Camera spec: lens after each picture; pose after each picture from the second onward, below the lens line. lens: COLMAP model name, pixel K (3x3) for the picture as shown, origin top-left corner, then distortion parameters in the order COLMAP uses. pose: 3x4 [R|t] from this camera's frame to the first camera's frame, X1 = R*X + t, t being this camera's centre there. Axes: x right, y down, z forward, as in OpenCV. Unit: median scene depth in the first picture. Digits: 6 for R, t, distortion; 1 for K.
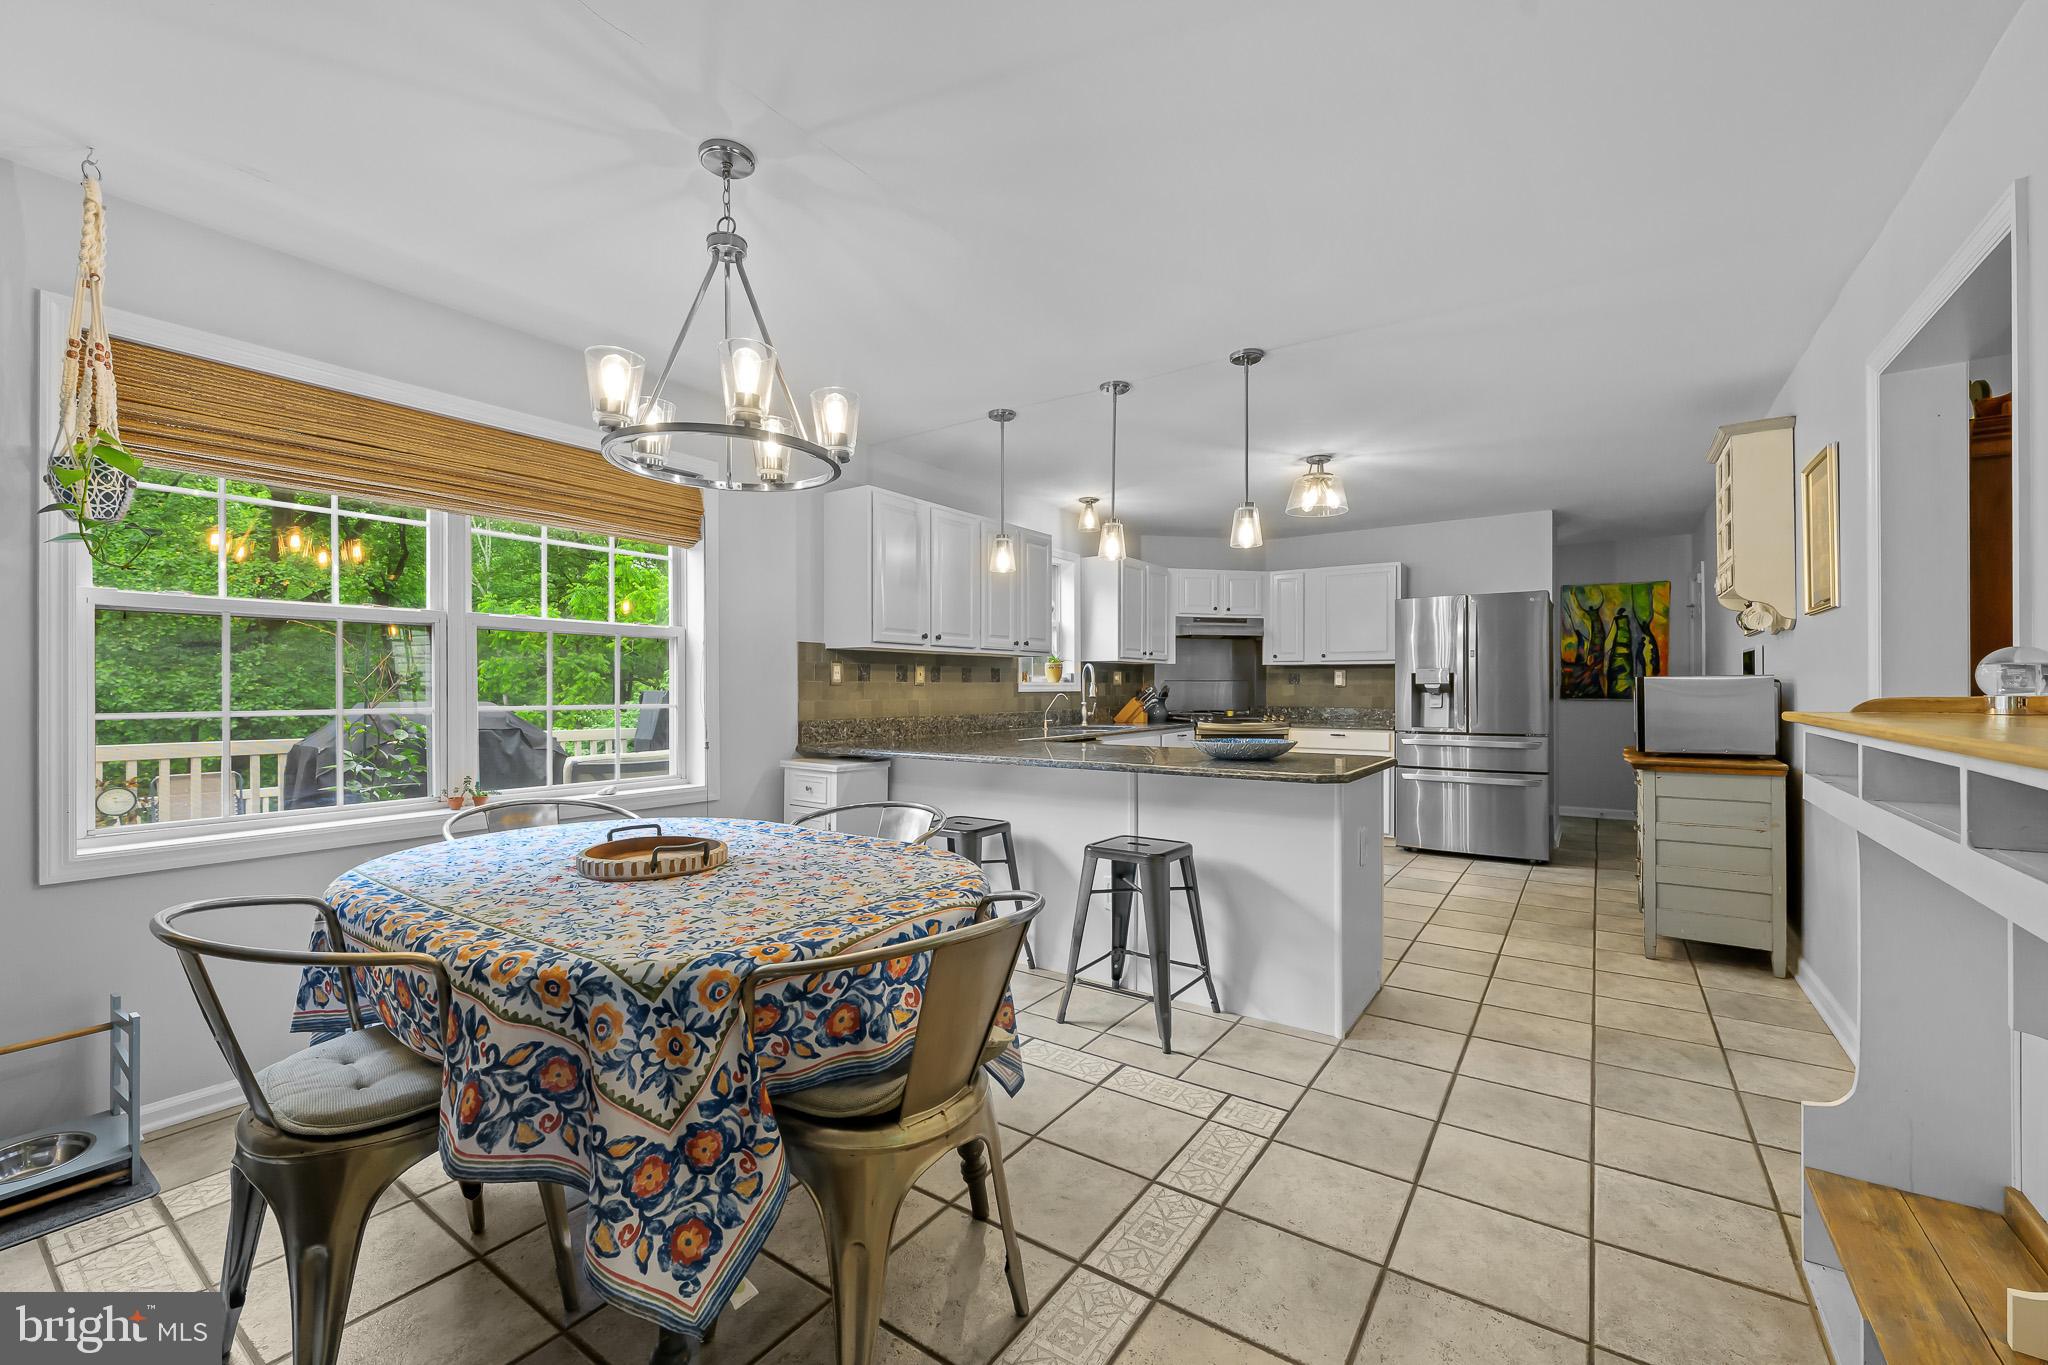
lens RADIAL K [[835.9, 0, 1007.6], [0, 835.9, 689.0], [0, 0, 1]] dist [-0.000793, -0.000239]
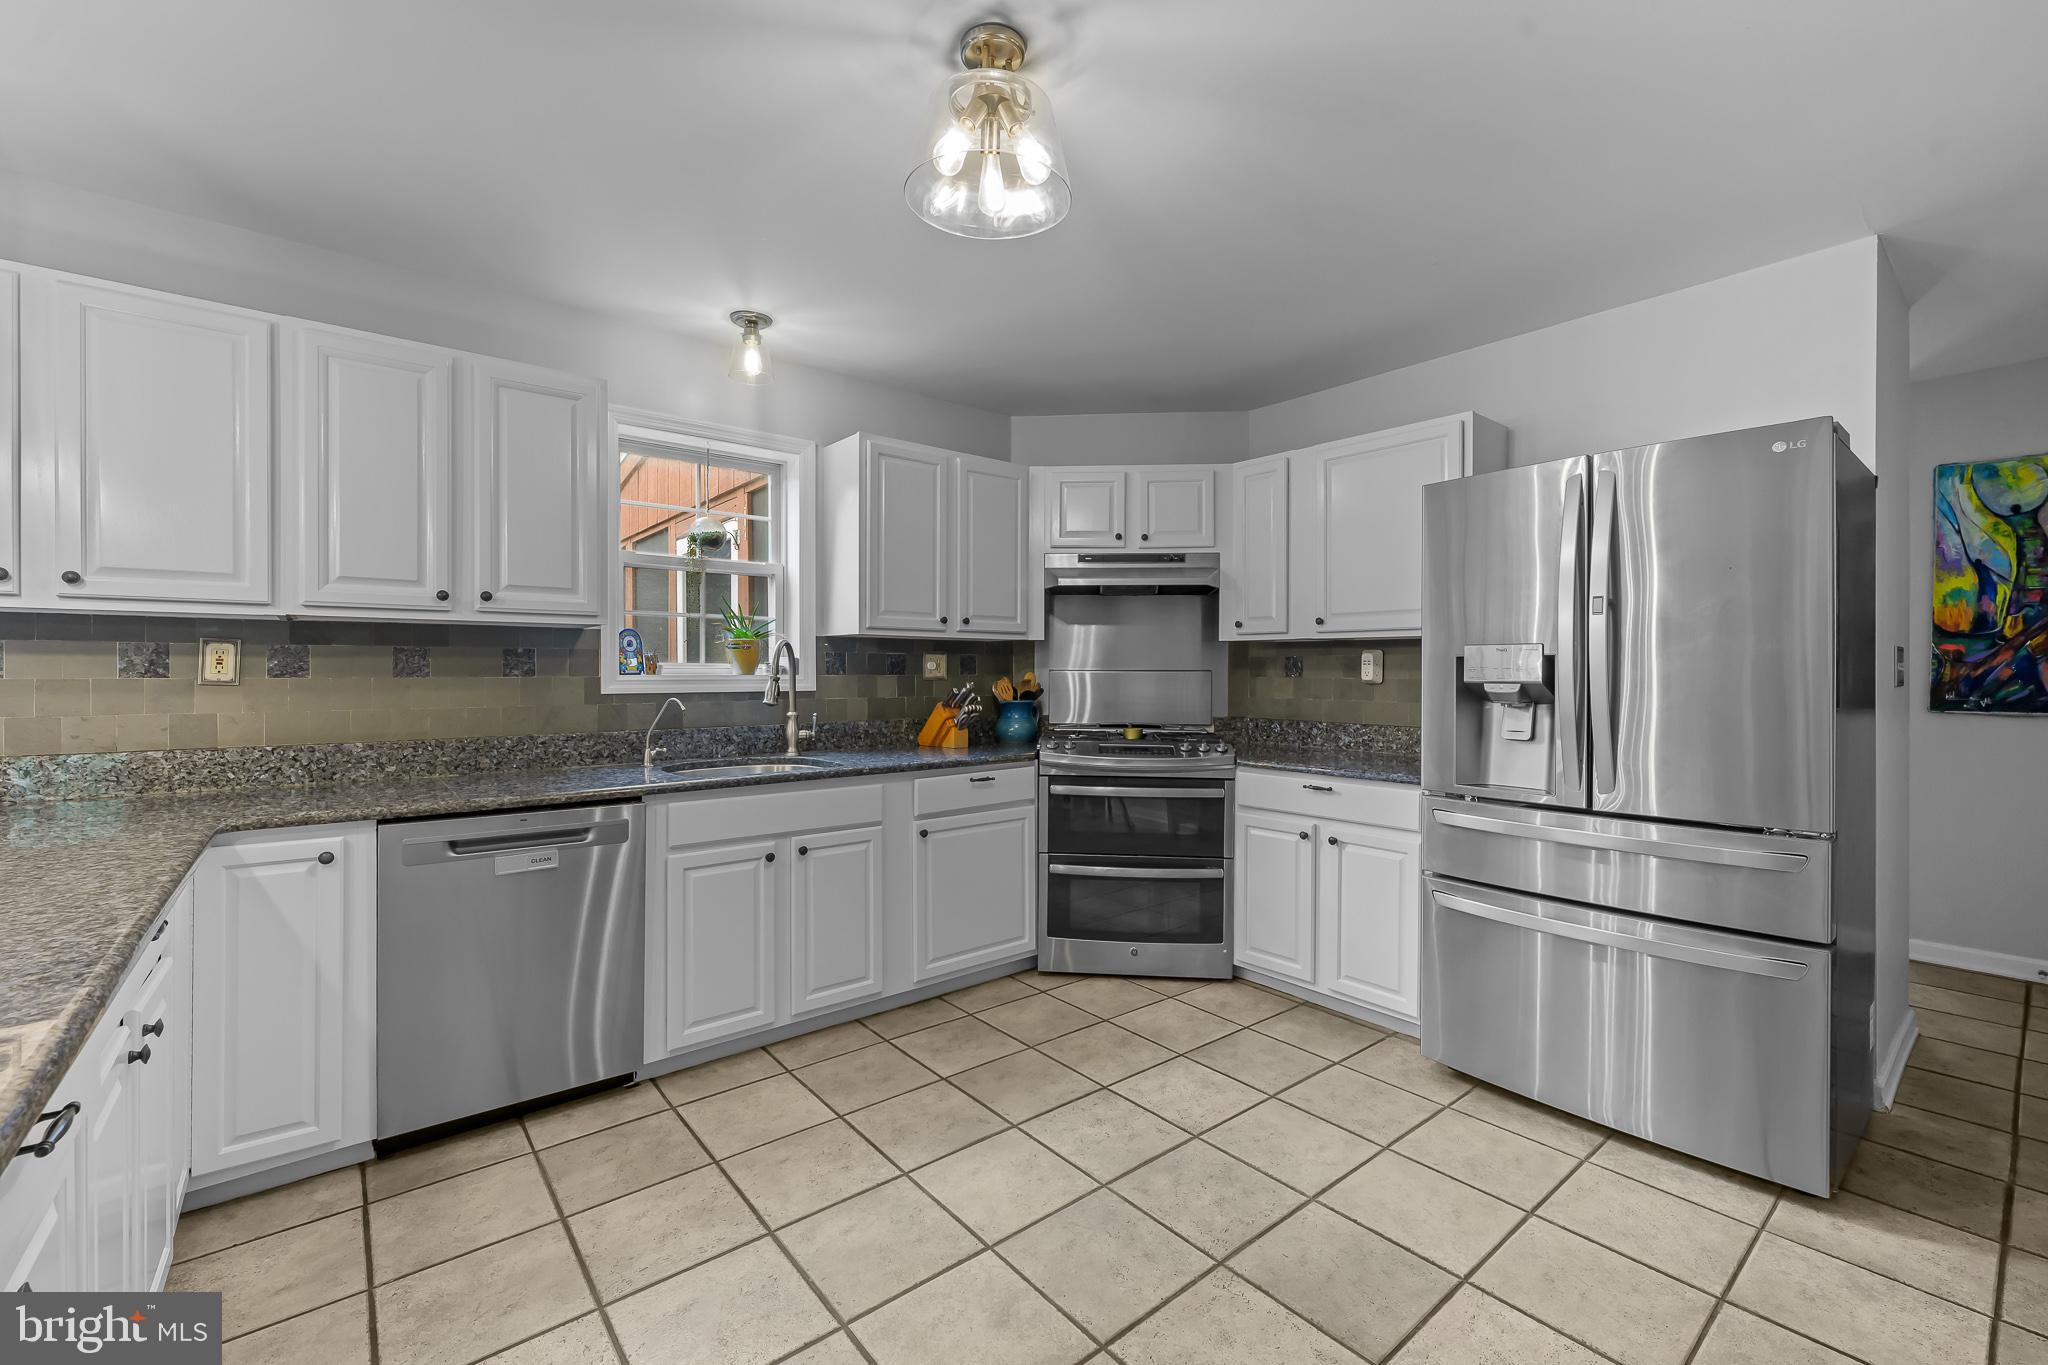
lens RADIAL K [[835.9, 0, 1033.9], [0, 835.9, 675.0], [0, 0, 1]] dist [-0.000793, -0.000239]
pose [[0.963443, 0.003323, -0.267892, 0.401538], [-0.002631, 0.999992, 0.002941, -0.010415], [0.267900, -0.002128, 0.963444, 0.551824]]
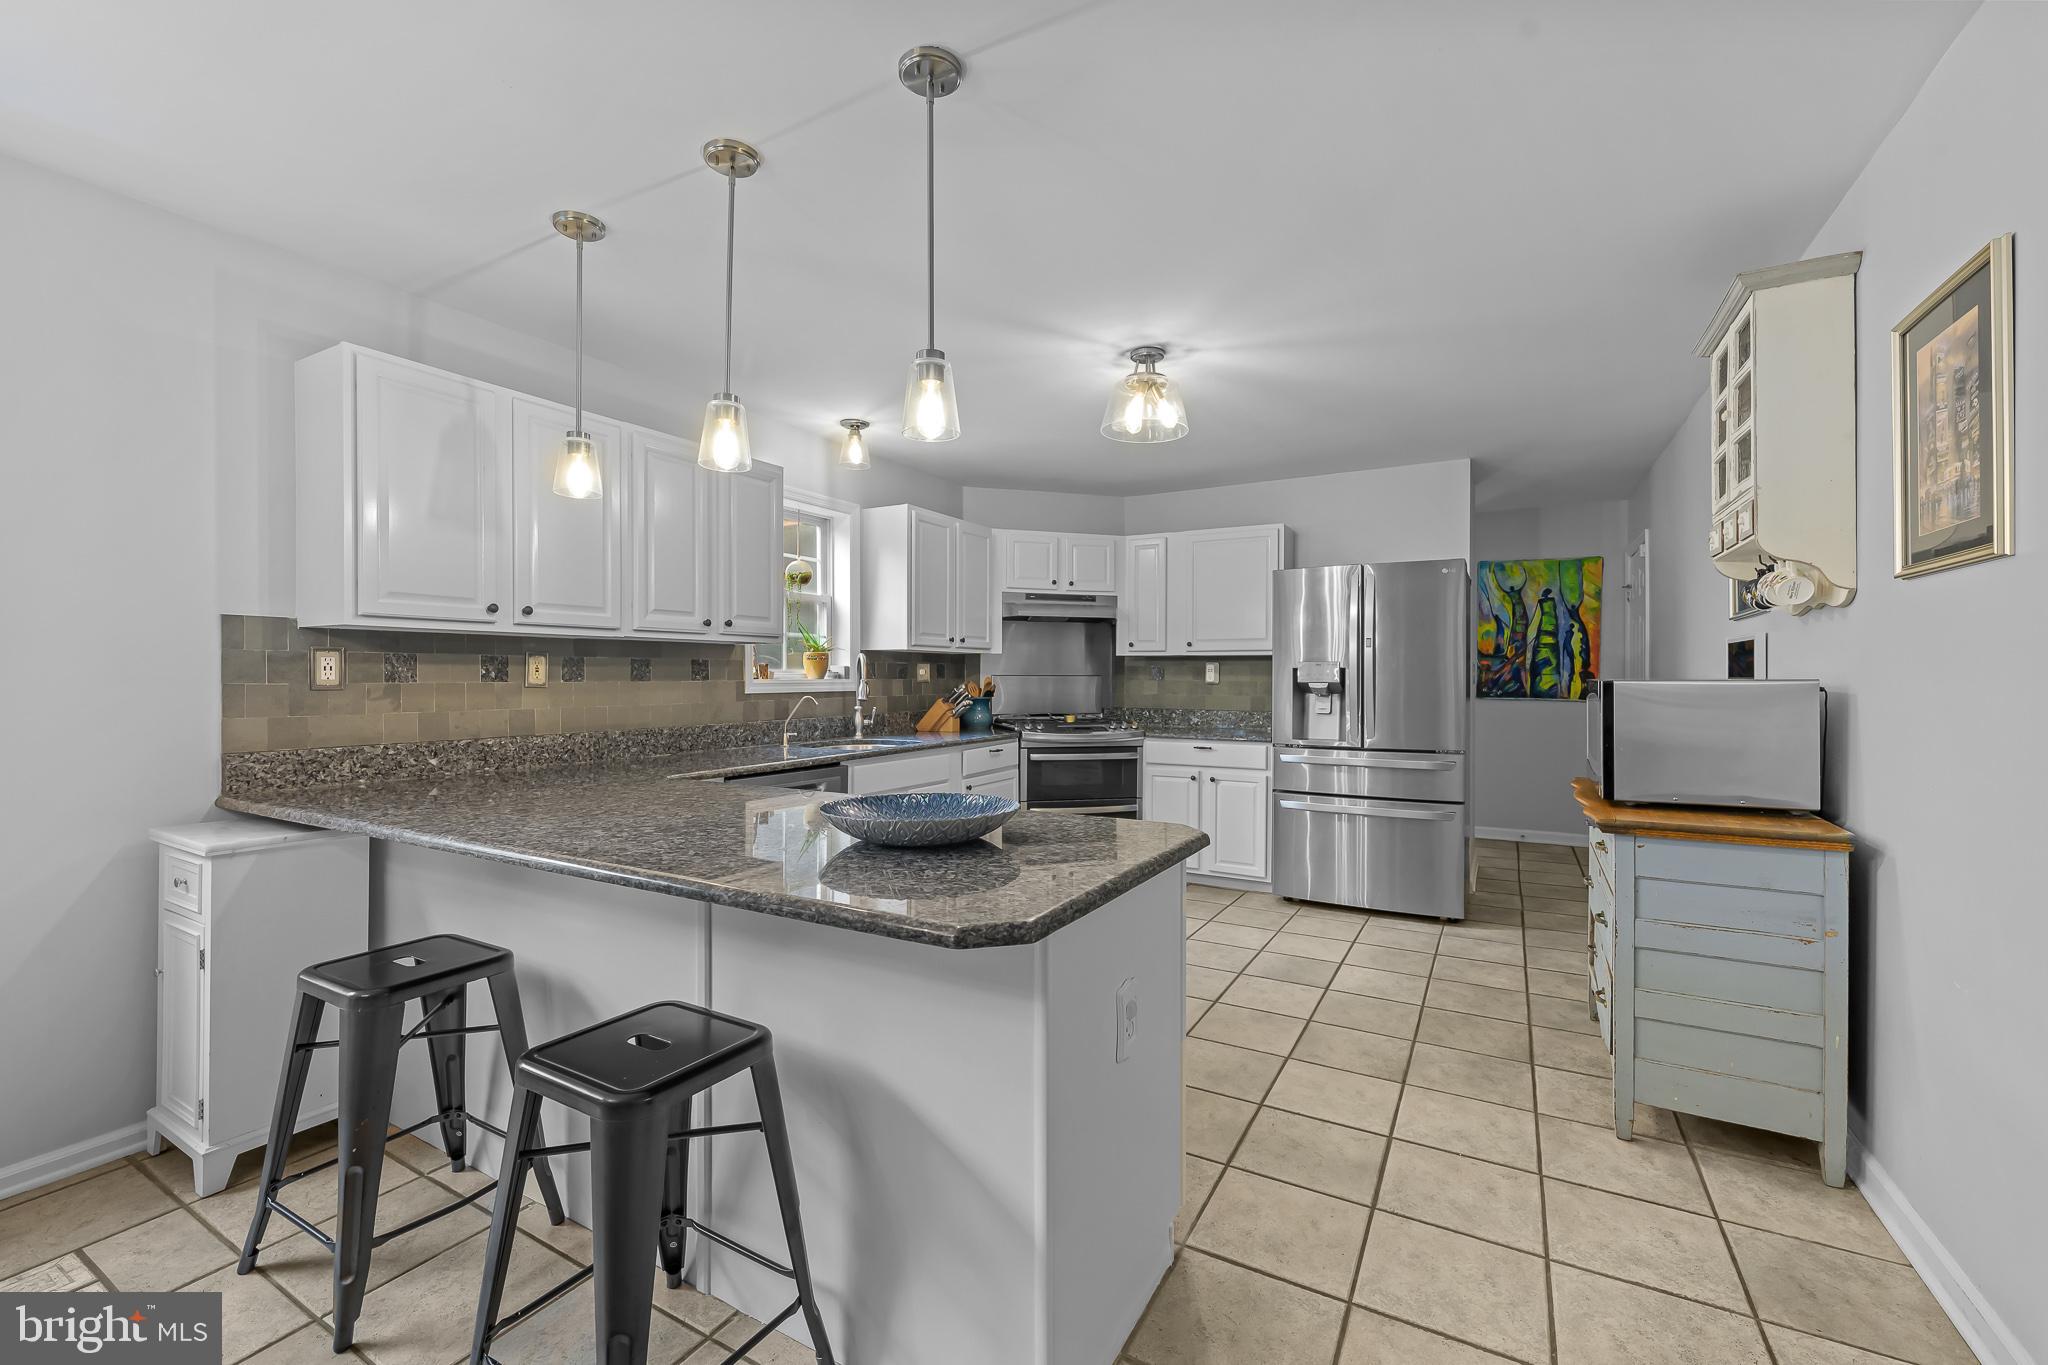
lens RADIAL K [[835.9, 0, 1018.6], [0, 835.9, 681.9], [0, 0, 1]] dist [-0.000793, -0.000239]
pose [[0.995980, 0.001890, 0.089553, 0.172875], [-0.002529, 0.999972, 0.007027, -0.011441], [-0.089537, -0.007225, 0.995957, 0.276035]]
